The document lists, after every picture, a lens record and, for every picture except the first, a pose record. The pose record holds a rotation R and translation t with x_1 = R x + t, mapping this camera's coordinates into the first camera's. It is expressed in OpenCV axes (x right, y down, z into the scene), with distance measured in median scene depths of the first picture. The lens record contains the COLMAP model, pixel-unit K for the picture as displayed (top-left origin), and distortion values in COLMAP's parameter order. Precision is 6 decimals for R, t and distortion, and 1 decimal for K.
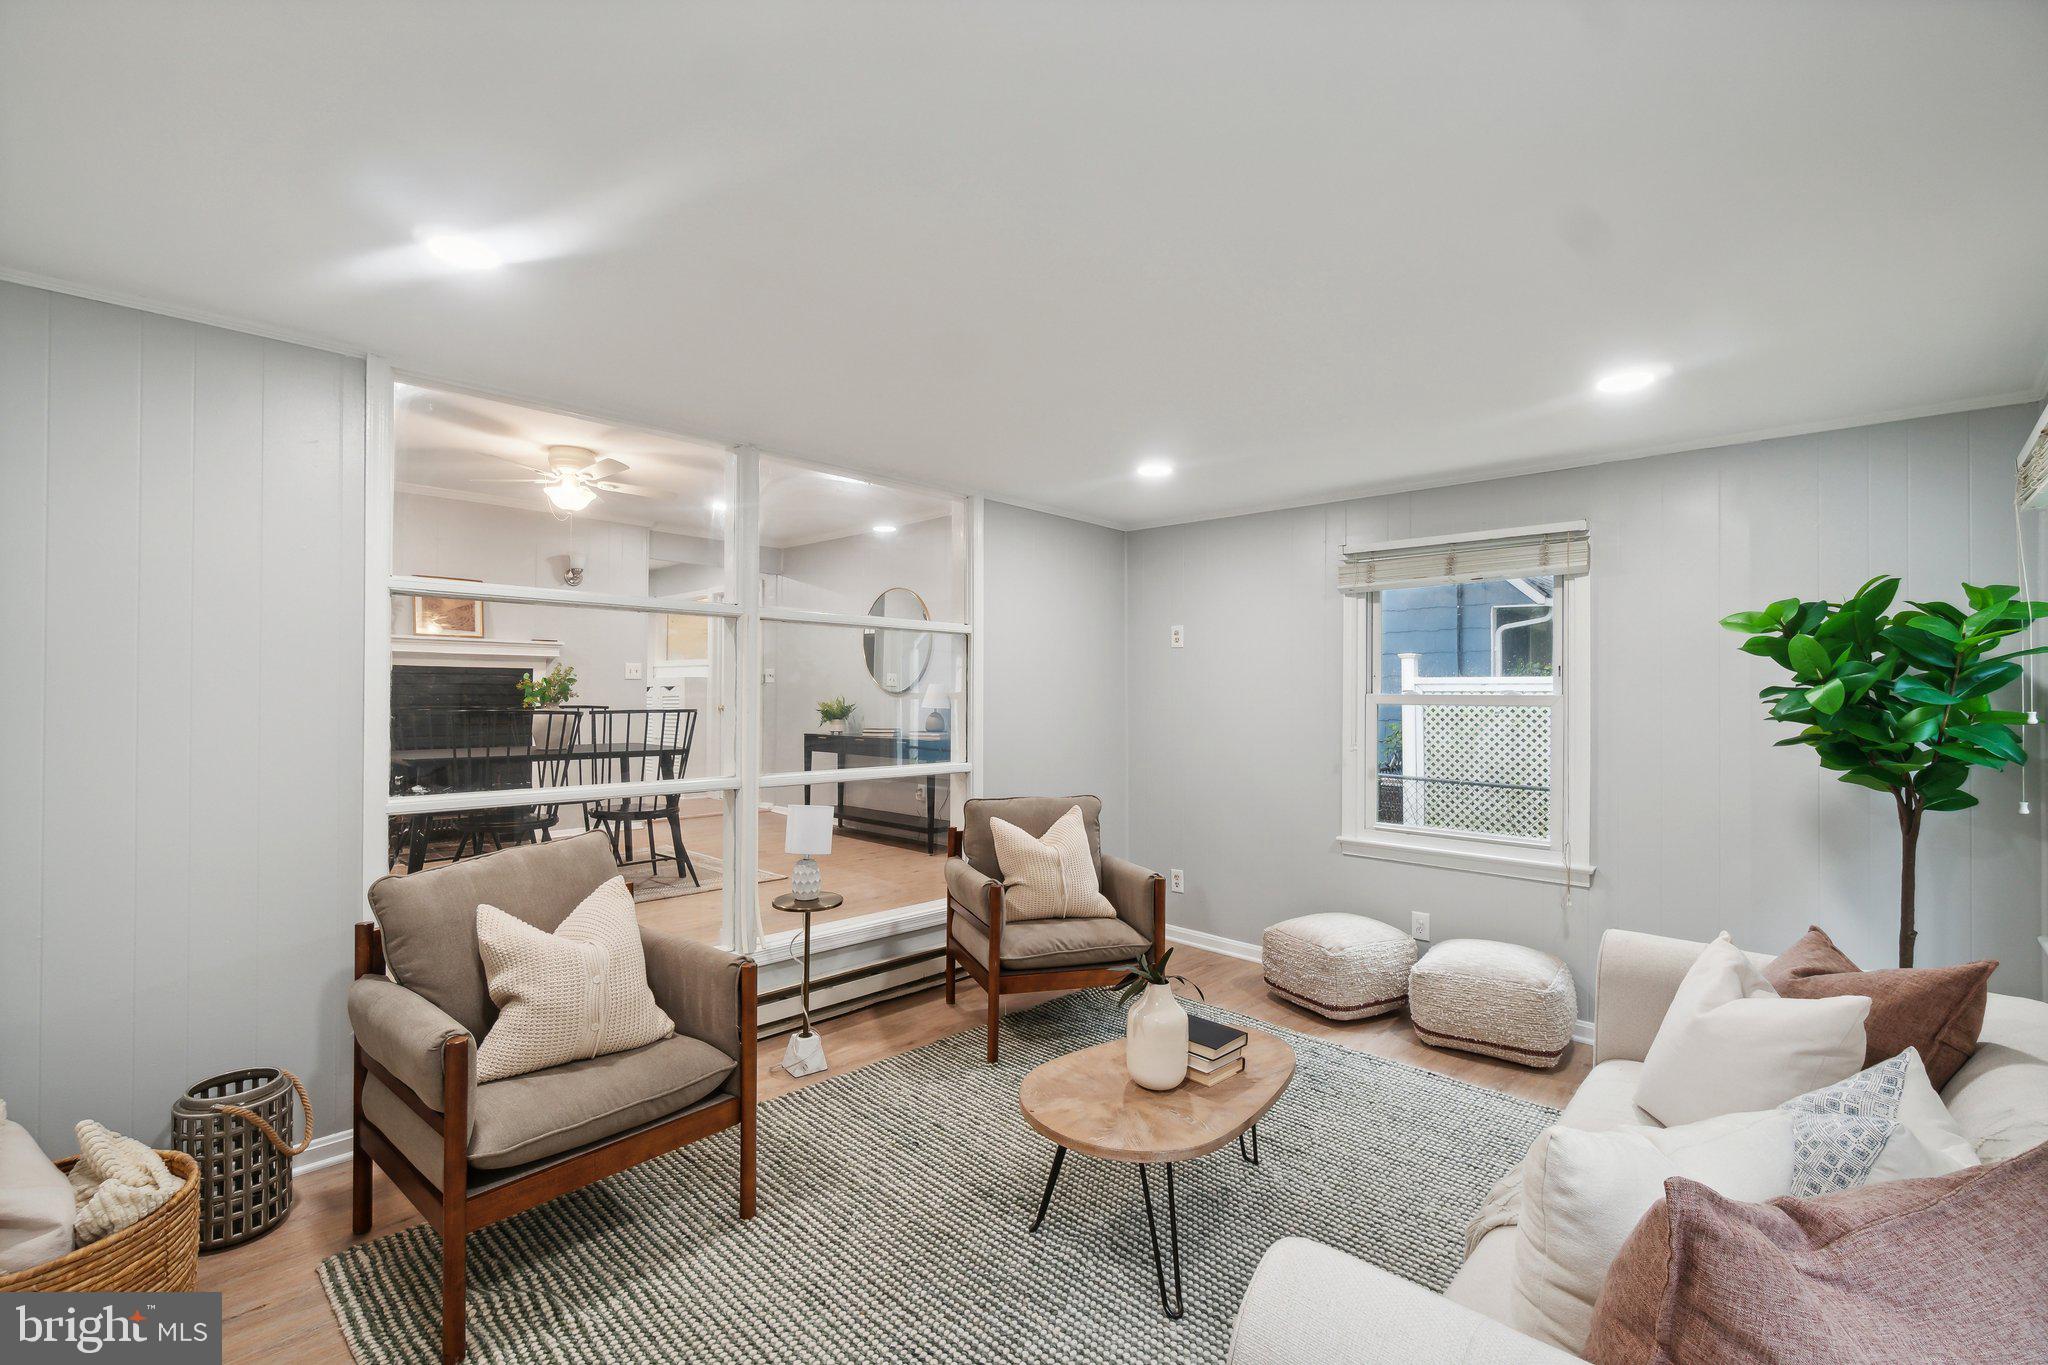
lens RADIAL K [[889.0, 0, 1020.5], [0, 889.0, 696.4], [0, 0, 1]] dist [0.000073, -0.000026]
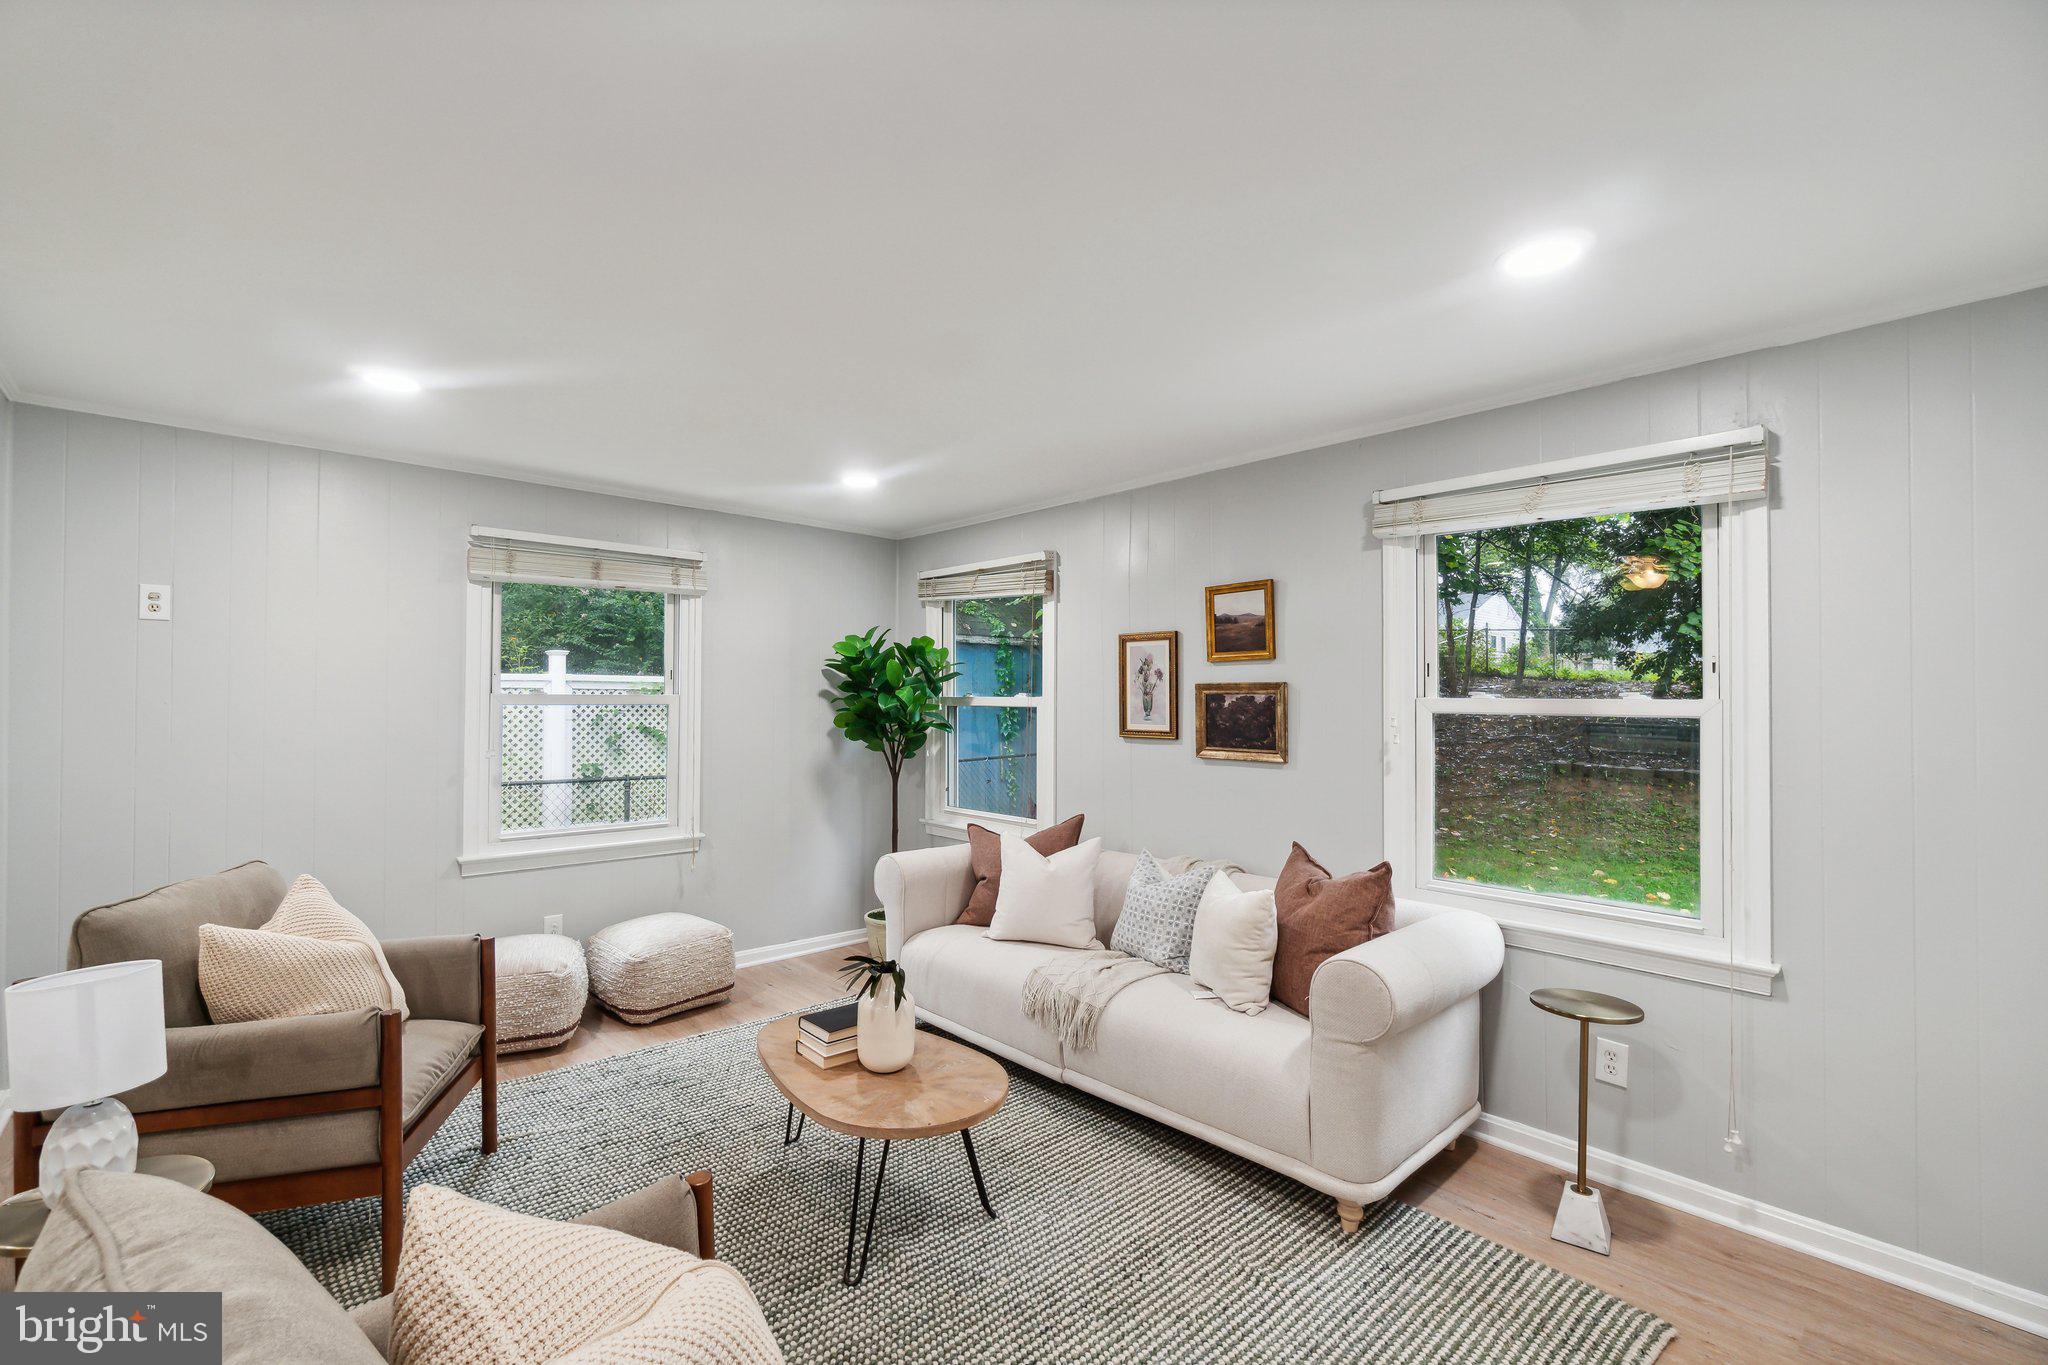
lens RADIAL K [[900.4, 0, 981.1], [0, 900.4, 682.9], [0, 0, 1]] dist [-0.000794, -0.000053]
pose [[0.065990, 0.007464, 0.997792, -0.570793], [-0.001134, 0.999972, -0.007406, -0.008461], [-0.997820, -0.000643, 0.065997, 0.509722]]
